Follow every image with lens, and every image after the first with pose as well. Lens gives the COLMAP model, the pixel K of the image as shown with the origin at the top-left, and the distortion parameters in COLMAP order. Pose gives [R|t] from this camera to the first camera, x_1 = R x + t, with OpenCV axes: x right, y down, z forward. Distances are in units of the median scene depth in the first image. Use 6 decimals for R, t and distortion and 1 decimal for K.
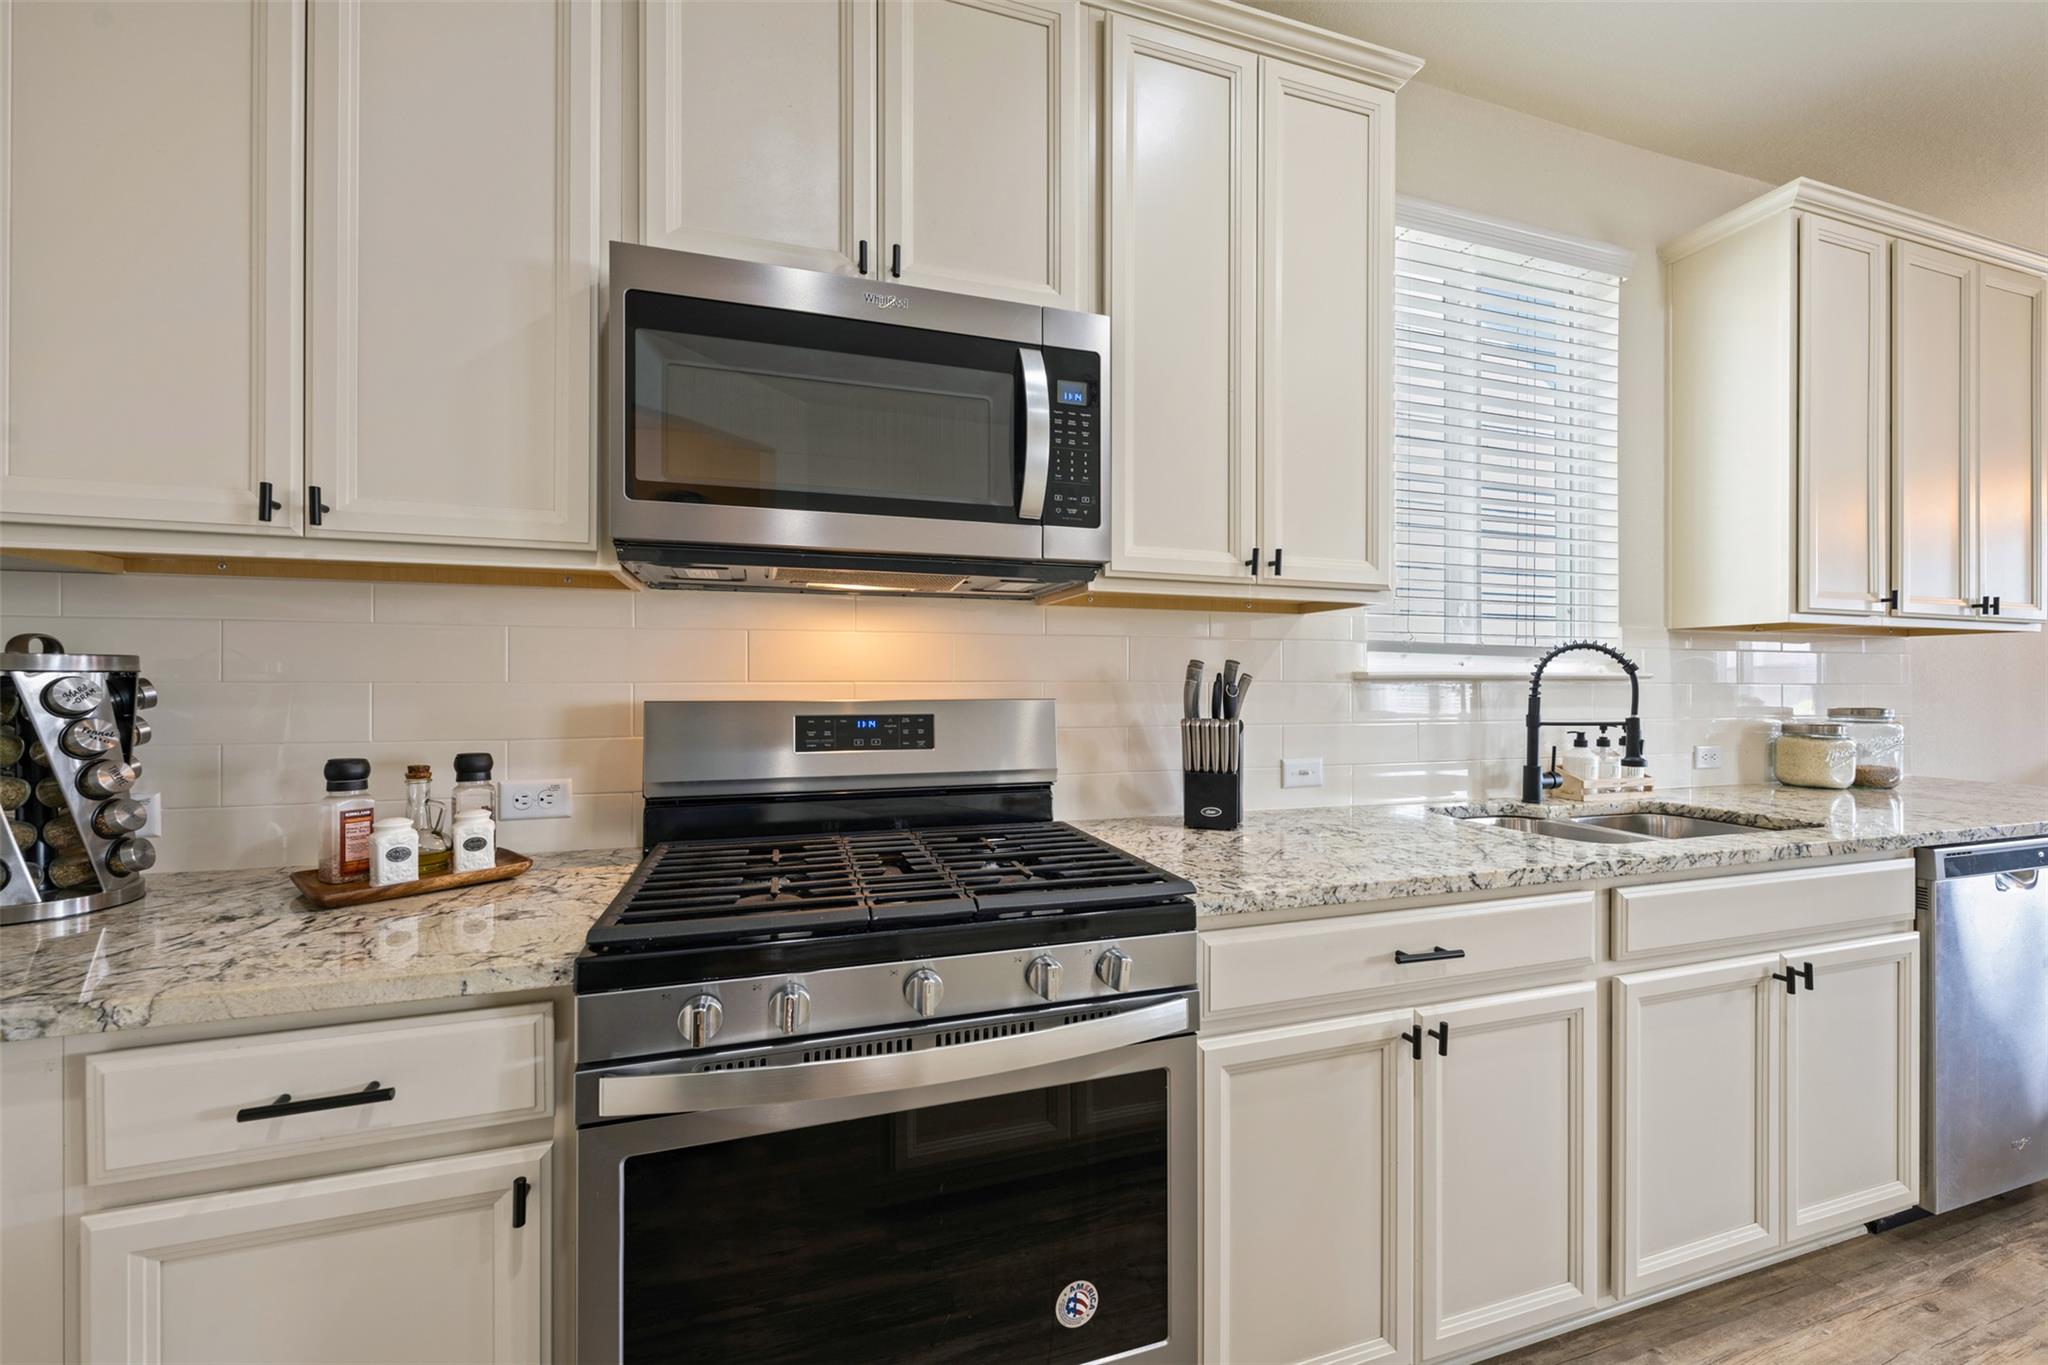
lens RADIAL K [[824.5, 0, 1026.8], [0, 824.5, 691.1], [0, 0, 1]] dist [-0.000158, -0.000272]
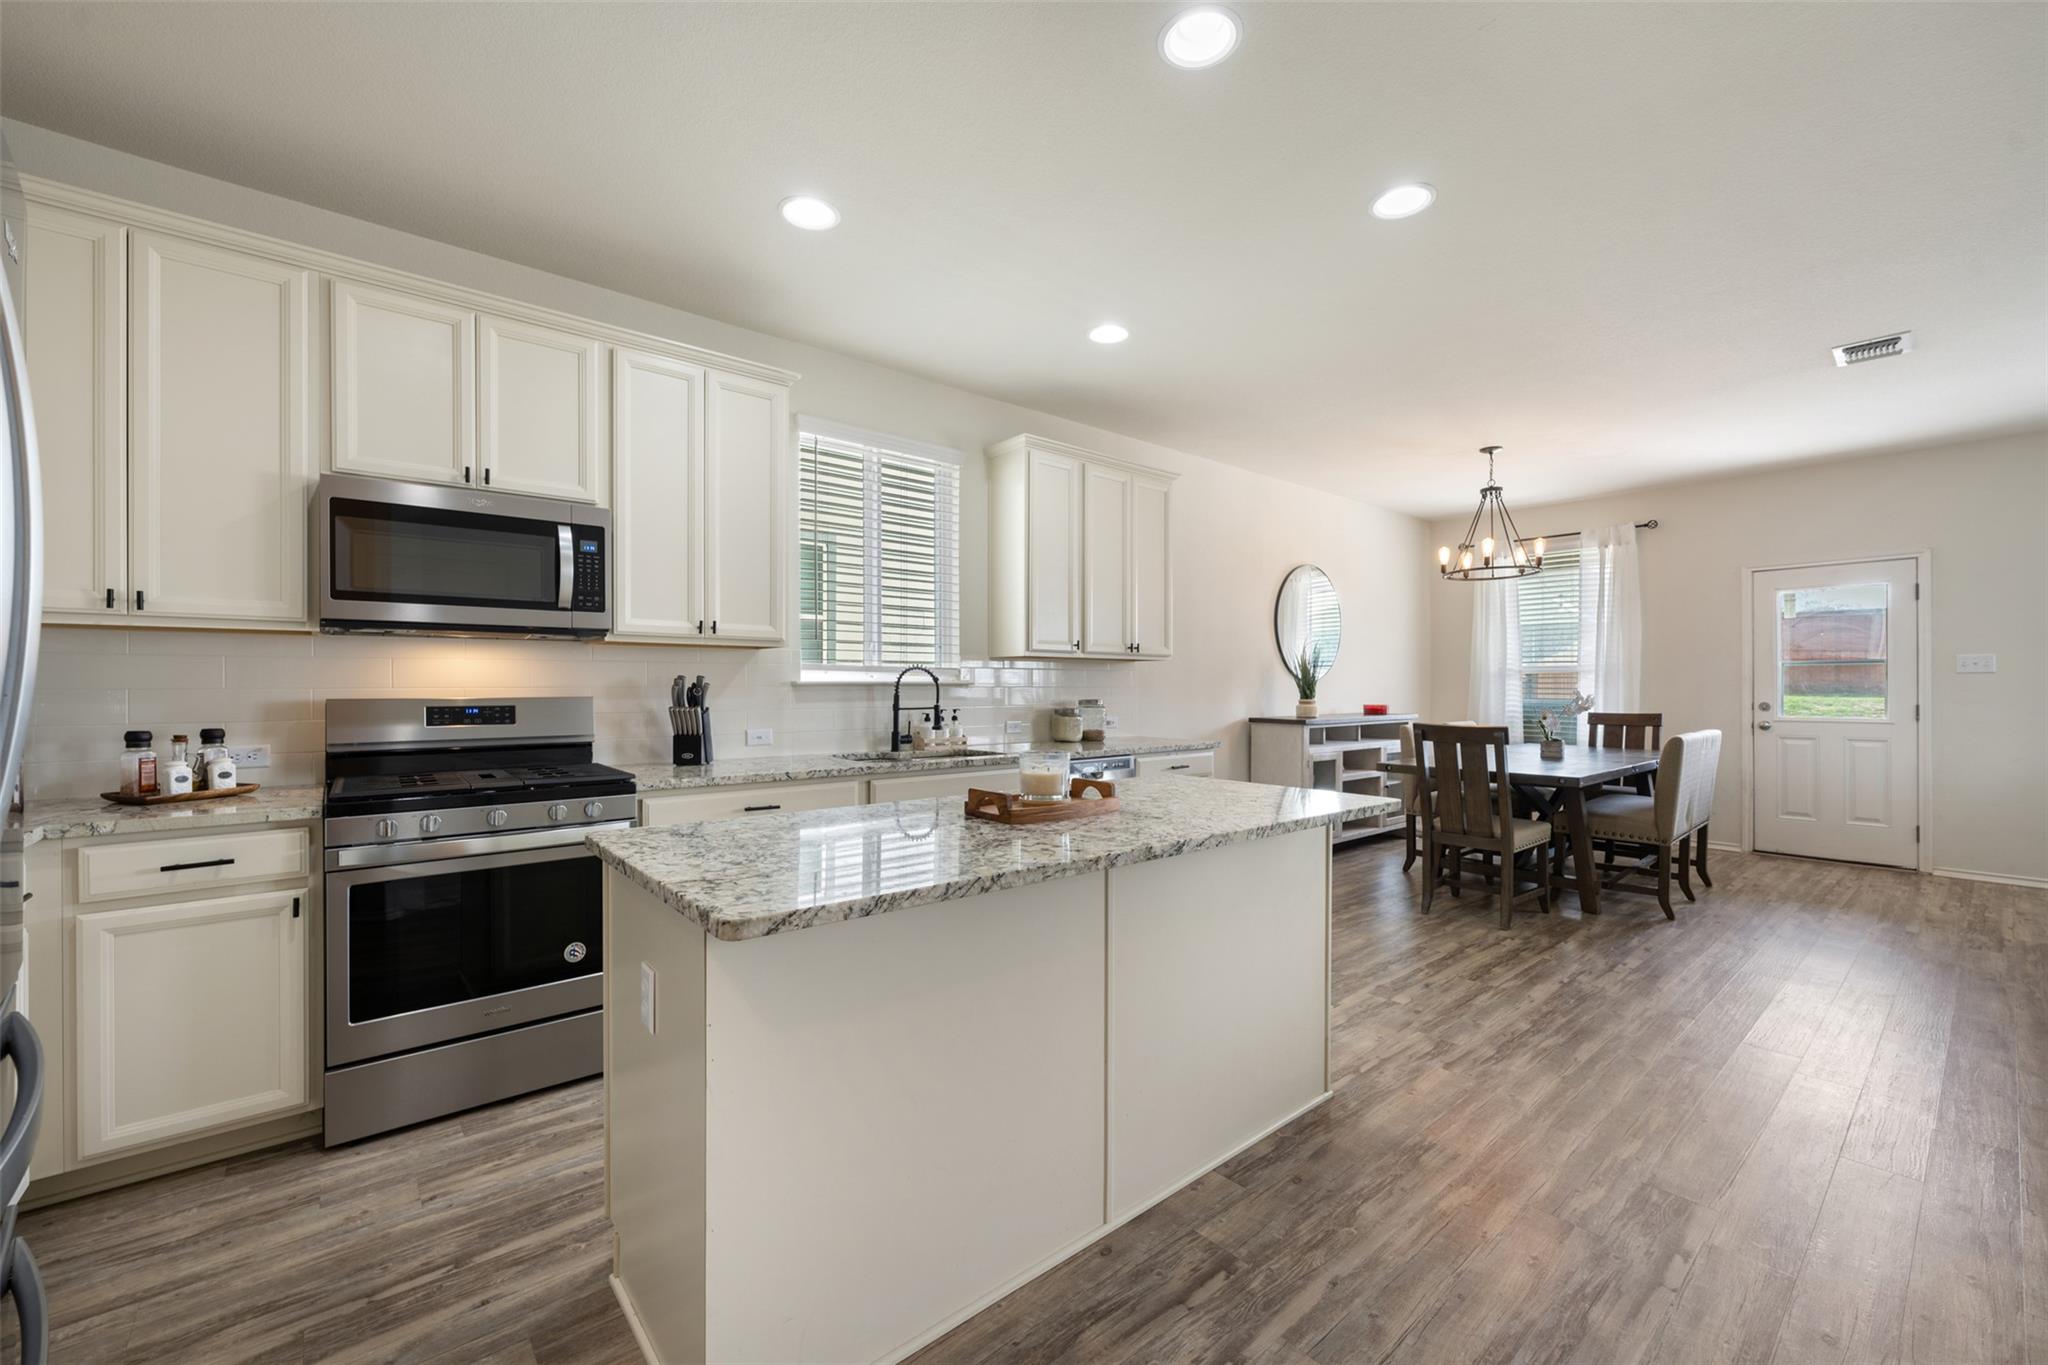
lens RADIAL K [[824.5, 0, 1026.8], [0, 824.5, 691.1], [0, 0, 1]] dist [-0.000158, -0.000272]
pose [[0.926670, -0.003517, 0.375859, 0.289001], [0.004031, 0.999992, -0.000581, 0.002189], [-0.375854, 0.002053, 0.926677, -1.289820]]
